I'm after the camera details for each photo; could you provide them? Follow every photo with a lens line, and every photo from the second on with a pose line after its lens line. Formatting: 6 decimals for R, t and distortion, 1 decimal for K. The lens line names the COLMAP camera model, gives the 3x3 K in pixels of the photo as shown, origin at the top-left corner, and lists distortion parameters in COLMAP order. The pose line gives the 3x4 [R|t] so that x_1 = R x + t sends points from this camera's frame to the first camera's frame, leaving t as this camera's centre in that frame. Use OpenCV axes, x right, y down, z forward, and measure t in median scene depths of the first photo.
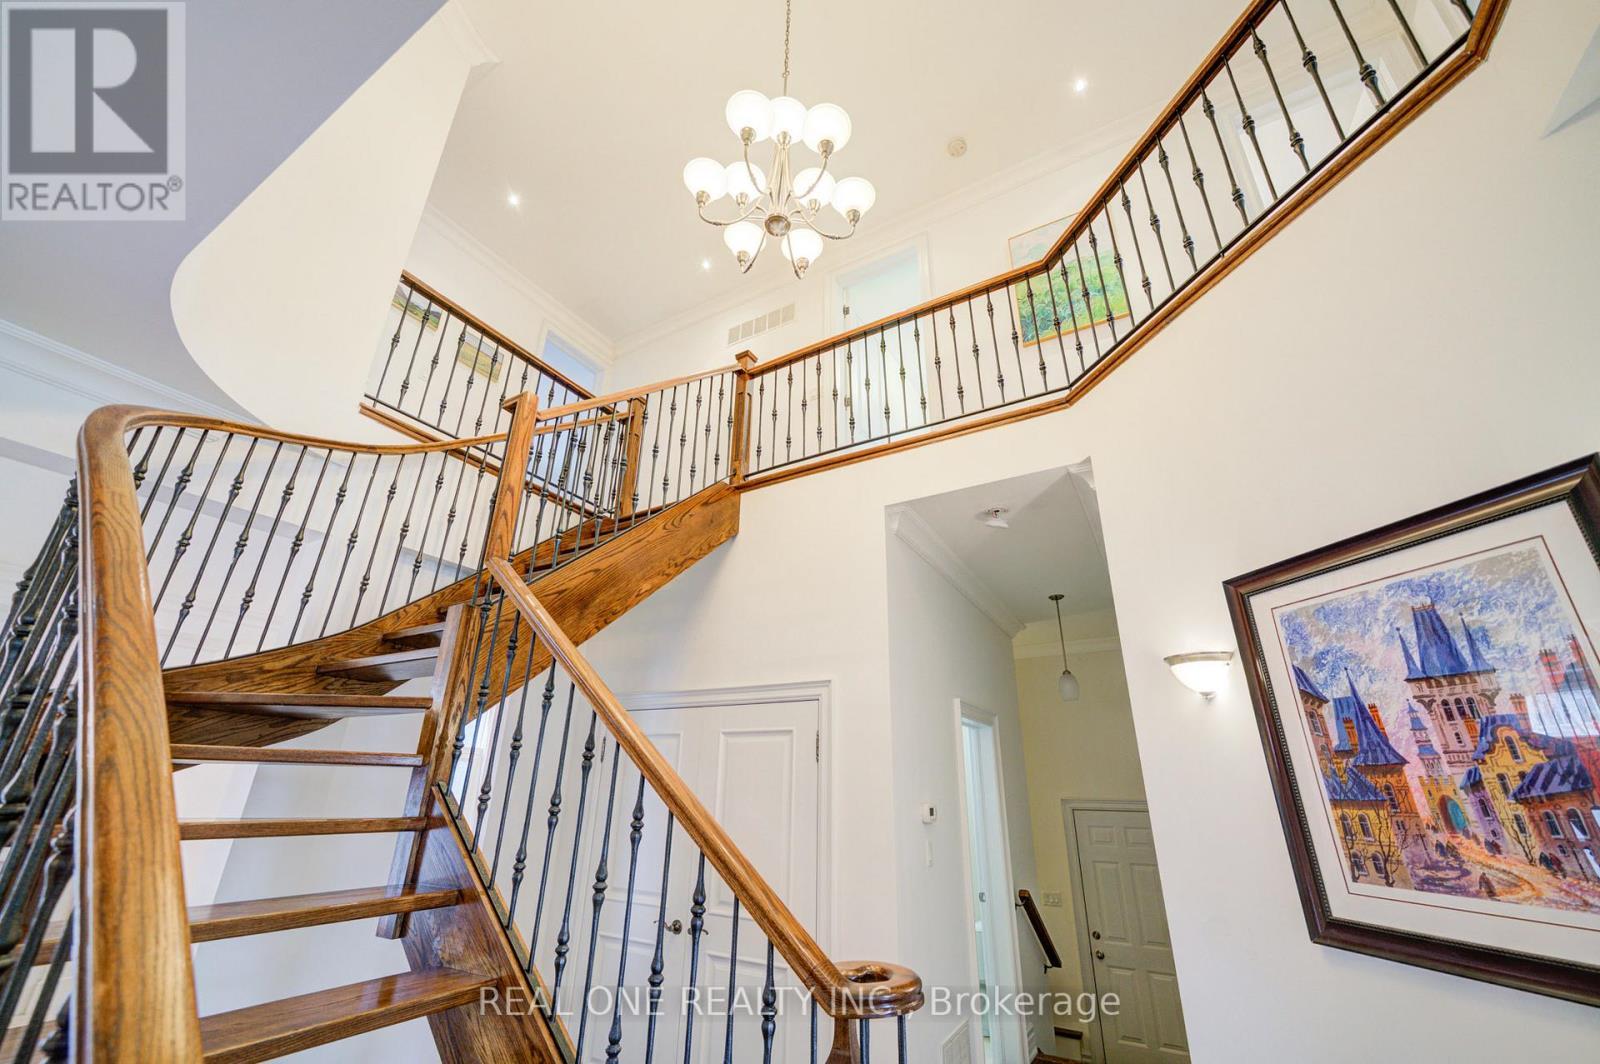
lens RADIAL K [[635.3, 0, 803.1], [0, 635.3, 527.6], [0, 0, 1]] dist [-0.023741, 0.005671]
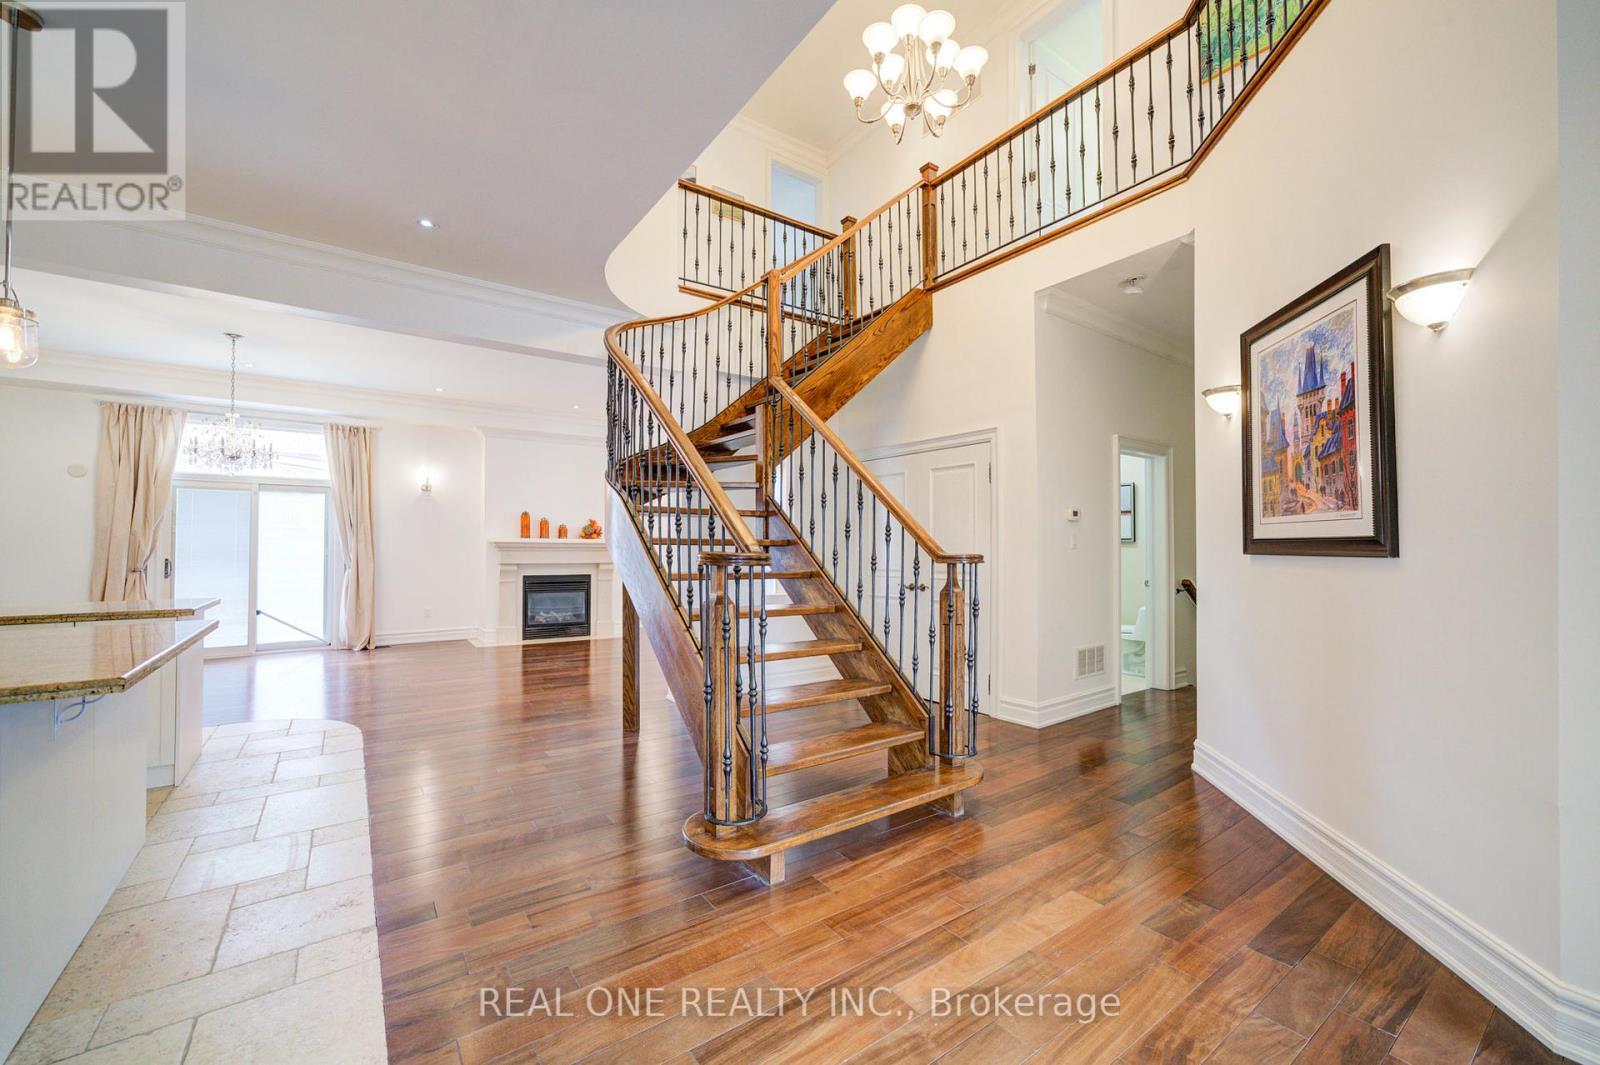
lens RADIAL K [[635.3, 0, 797.8], [0, 635.3, 533.7], [0, 0, 1]] dist [-0.023741, 0.005671]
pose [[0.911355, -0.020383, -0.411117, 0.221460], [0.168425, 0.929803, 0.327261, -0.083851], [0.375587, -0.367493, 0.850813, -0.487125]]
